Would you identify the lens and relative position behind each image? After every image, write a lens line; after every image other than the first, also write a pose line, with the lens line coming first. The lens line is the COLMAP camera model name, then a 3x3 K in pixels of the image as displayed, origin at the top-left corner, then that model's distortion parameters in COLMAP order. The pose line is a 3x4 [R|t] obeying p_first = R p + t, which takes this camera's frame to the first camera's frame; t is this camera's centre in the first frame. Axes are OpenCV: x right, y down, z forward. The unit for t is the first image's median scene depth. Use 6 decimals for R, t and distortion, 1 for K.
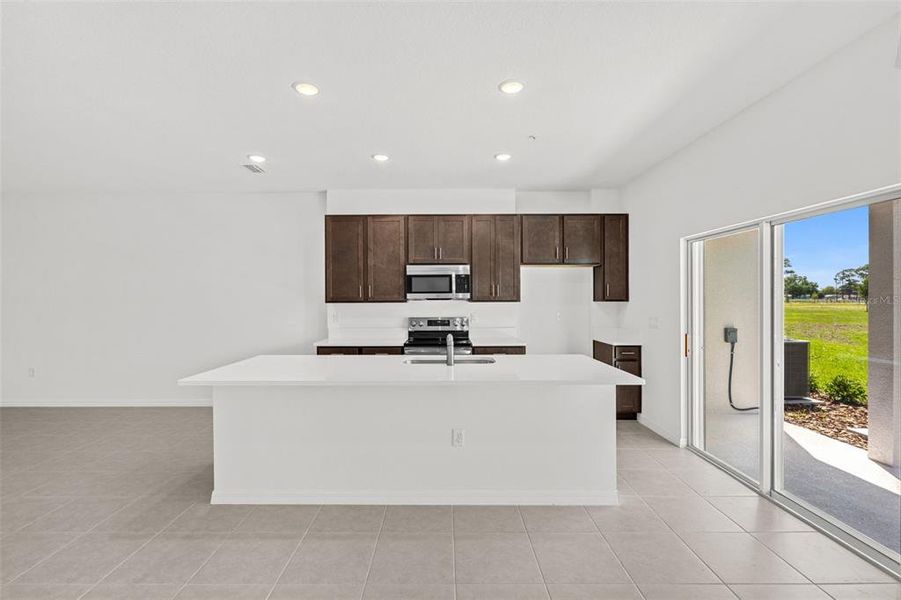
lens RADIAL K [[410.9, 0, 446.6], [0, 410.9, 304.5], [0, 0, 1]] dist [-0.000332, -0.000205]
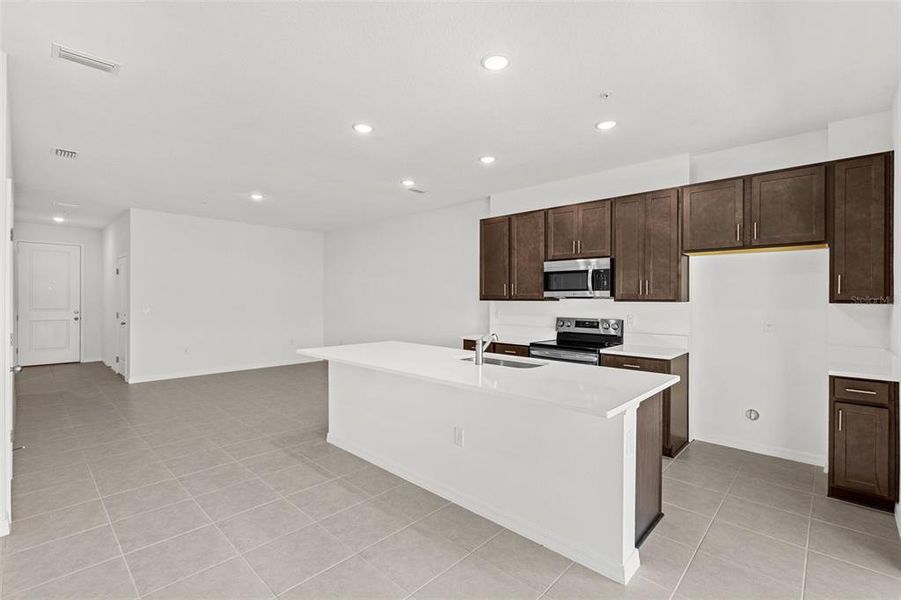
lens RADIAL K [[414.1, 0, 438.2], [0, 414.1, 299.4], [0, 0, 1]] dist [0.000488, 0.000278]
pose [[0.710738, 0.009465, -0.703394, 0.400460], [-0.015102, 0.999884, -0.001804, -0.003149], [0.703295, 0.011905, 0.710798, 0.145008]]
